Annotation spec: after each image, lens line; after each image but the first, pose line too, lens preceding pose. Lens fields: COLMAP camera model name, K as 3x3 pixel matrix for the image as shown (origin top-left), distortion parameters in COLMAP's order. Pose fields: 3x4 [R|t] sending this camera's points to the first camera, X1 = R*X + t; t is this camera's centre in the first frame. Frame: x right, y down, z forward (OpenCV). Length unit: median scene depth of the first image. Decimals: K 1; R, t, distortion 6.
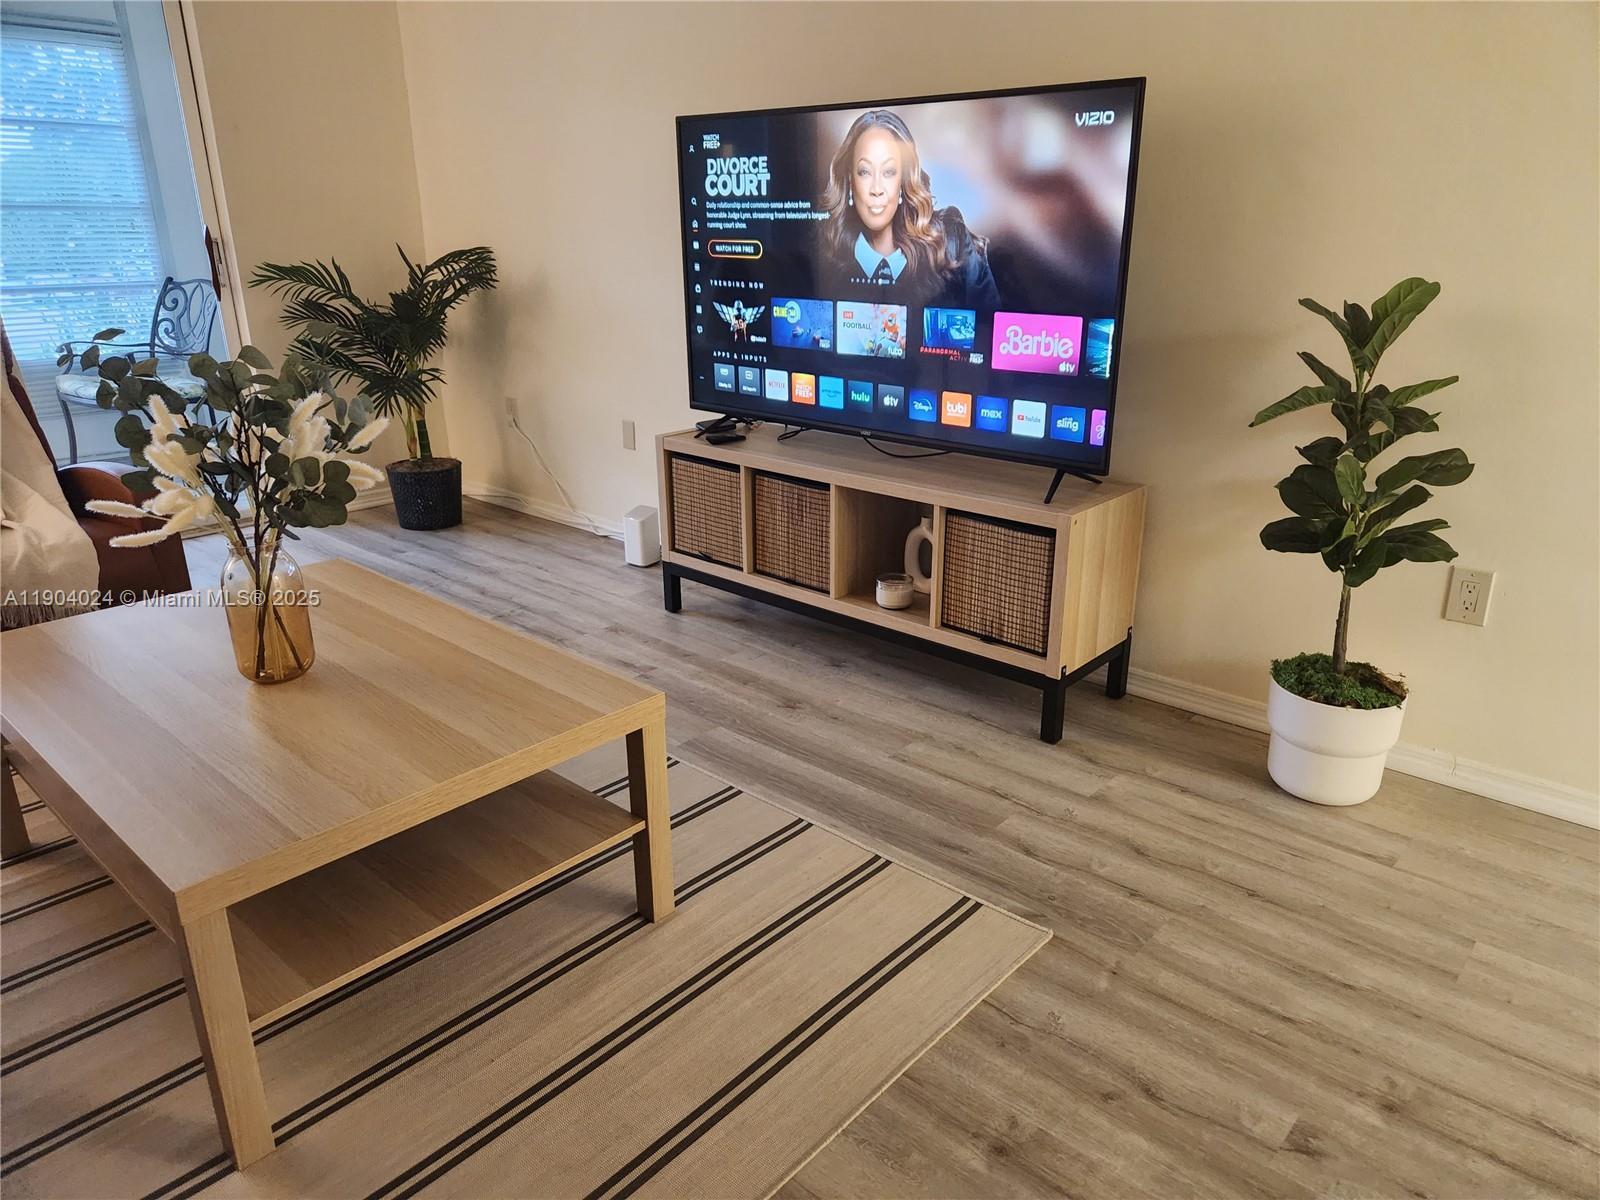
lens RADIAL K [[1086.7, 0, 811.7], [0, 1086.7, 606.6], [0, 0, 1]] dist [0.055263, -0.028592]
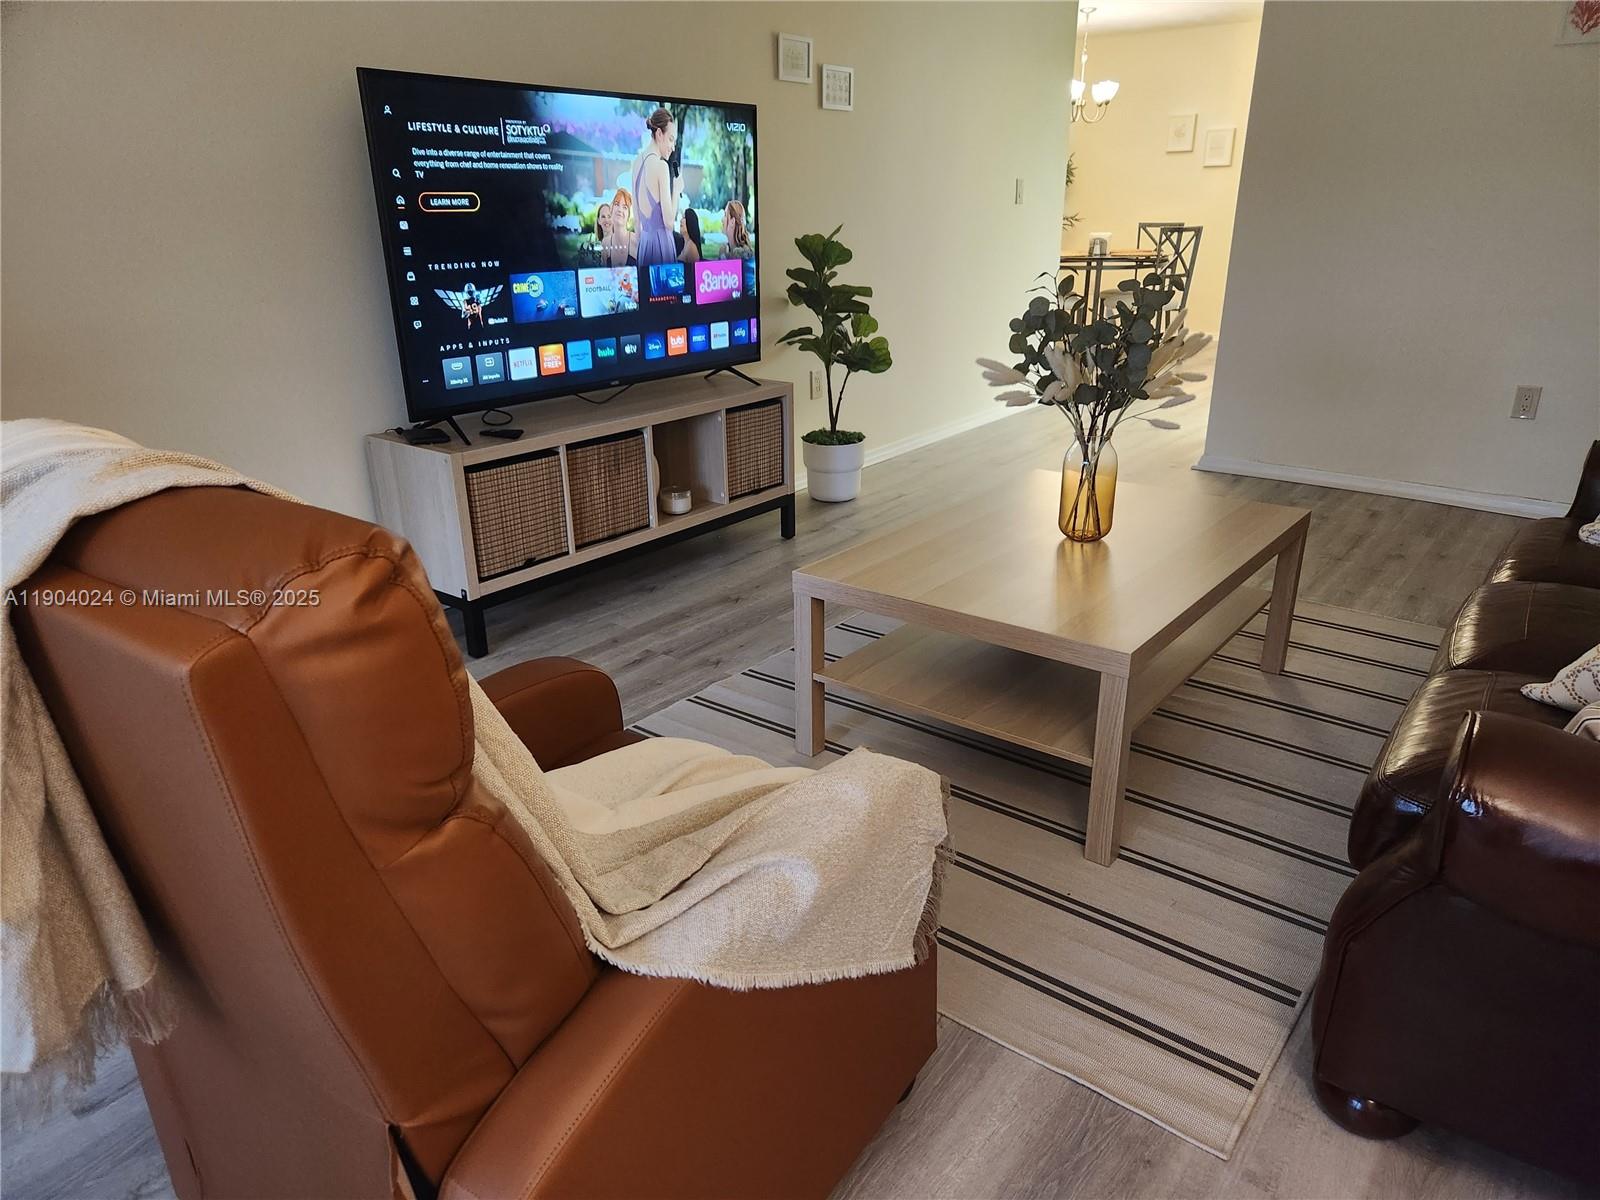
lens RADIAL K [[1086.7, 0, 809.0], [0, 1086.7, 598.8], [0, 0, 1]] dist [0.055263, -0.028592]
pose [[-0.080351, -0.341637, 0.936391, -1.084252], [0.345985, 0.871461, 0.347636, -0.282052], [-0.934793, 0.351910, 0.048179, 0.815355]]
